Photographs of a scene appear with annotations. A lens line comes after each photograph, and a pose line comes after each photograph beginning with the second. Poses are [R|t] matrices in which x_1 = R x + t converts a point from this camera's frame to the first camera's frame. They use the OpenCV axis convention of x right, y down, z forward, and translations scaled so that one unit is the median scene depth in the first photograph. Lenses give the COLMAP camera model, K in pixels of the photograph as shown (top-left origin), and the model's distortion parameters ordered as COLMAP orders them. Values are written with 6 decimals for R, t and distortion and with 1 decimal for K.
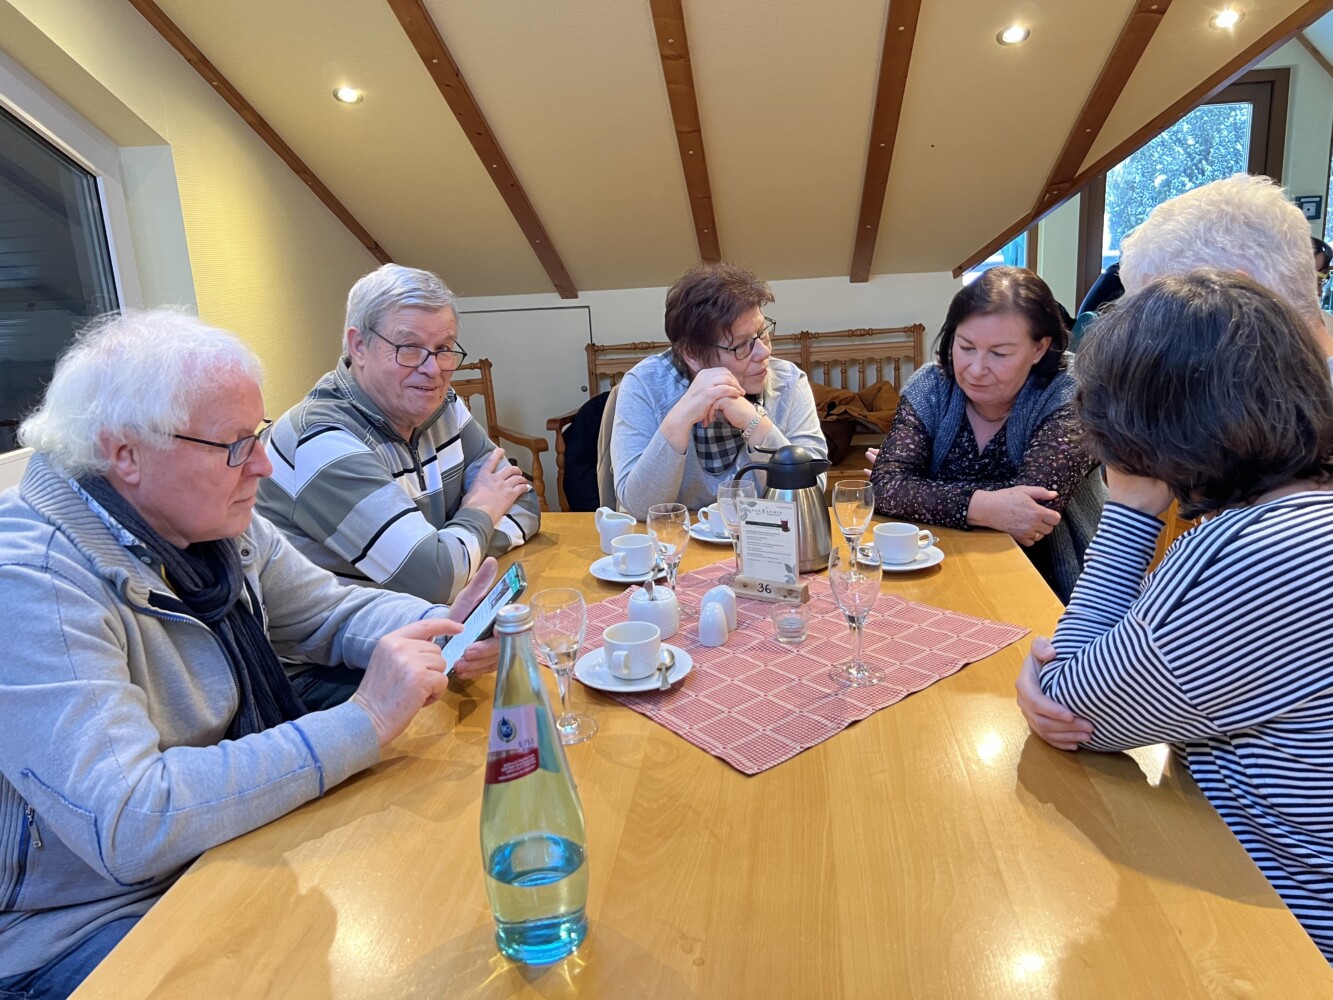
lens RADIAL K [[1009.0, 0, 672.0], [0, 1009.0, 495.1], [0, 0, 1]] dist [0.051762, -0.049619]
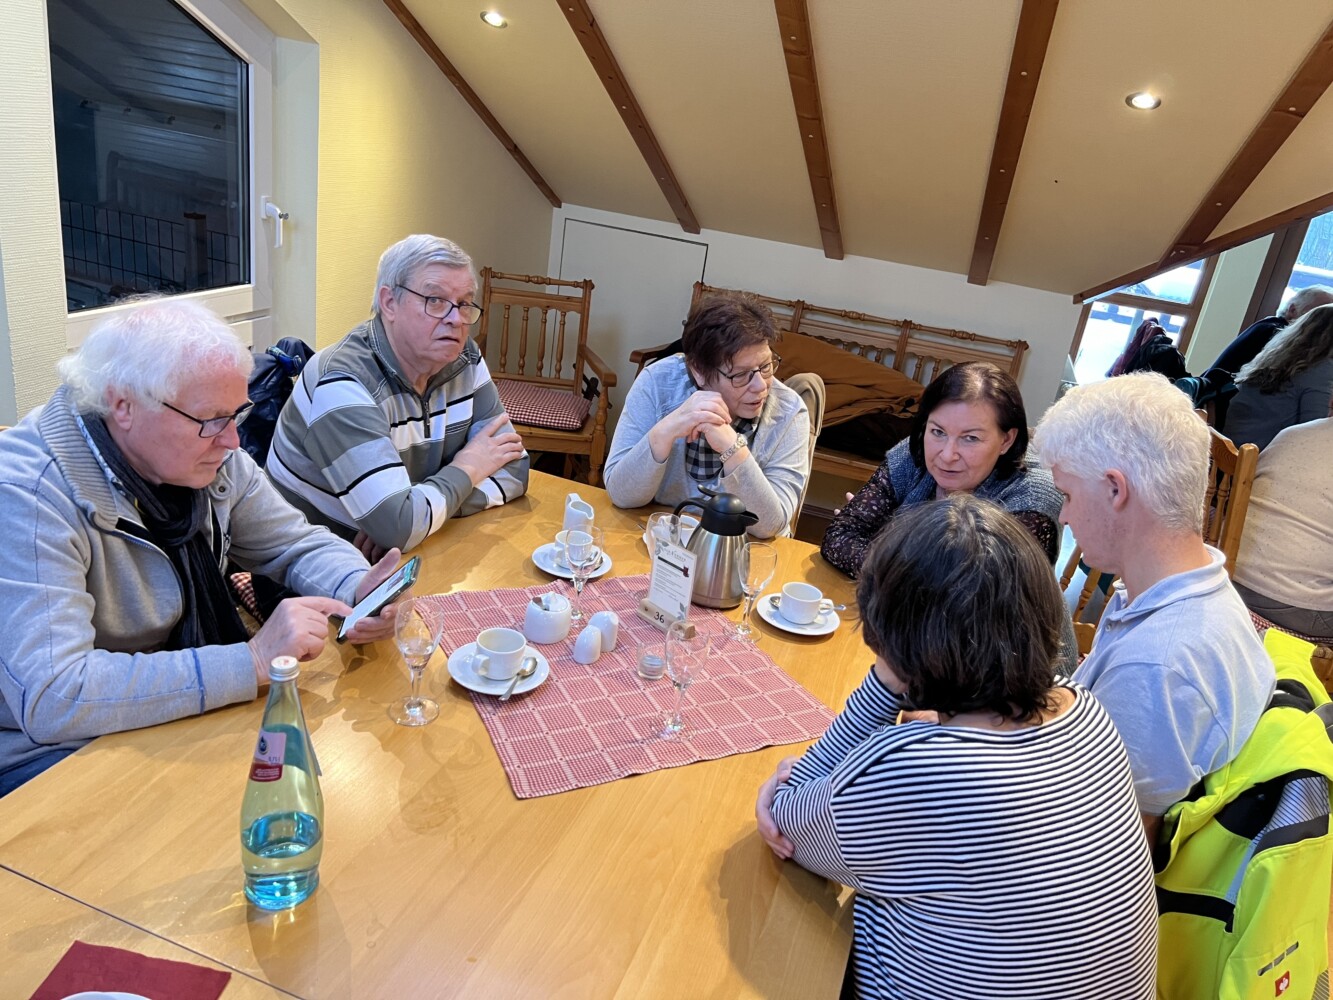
lens RADIAL K [[1009.0, 0, 659.0], [0, 1009.0, 502.0], [0, 0, 1]] dist [0.051762, -0.049619]
pose [[0.957912, 0.256511, -0.128866, 0.204520], [-0.239890, 0.961864, 0.131416, -0.180252], [0.157661, -0.094971, 0.982916, -0.095188]]
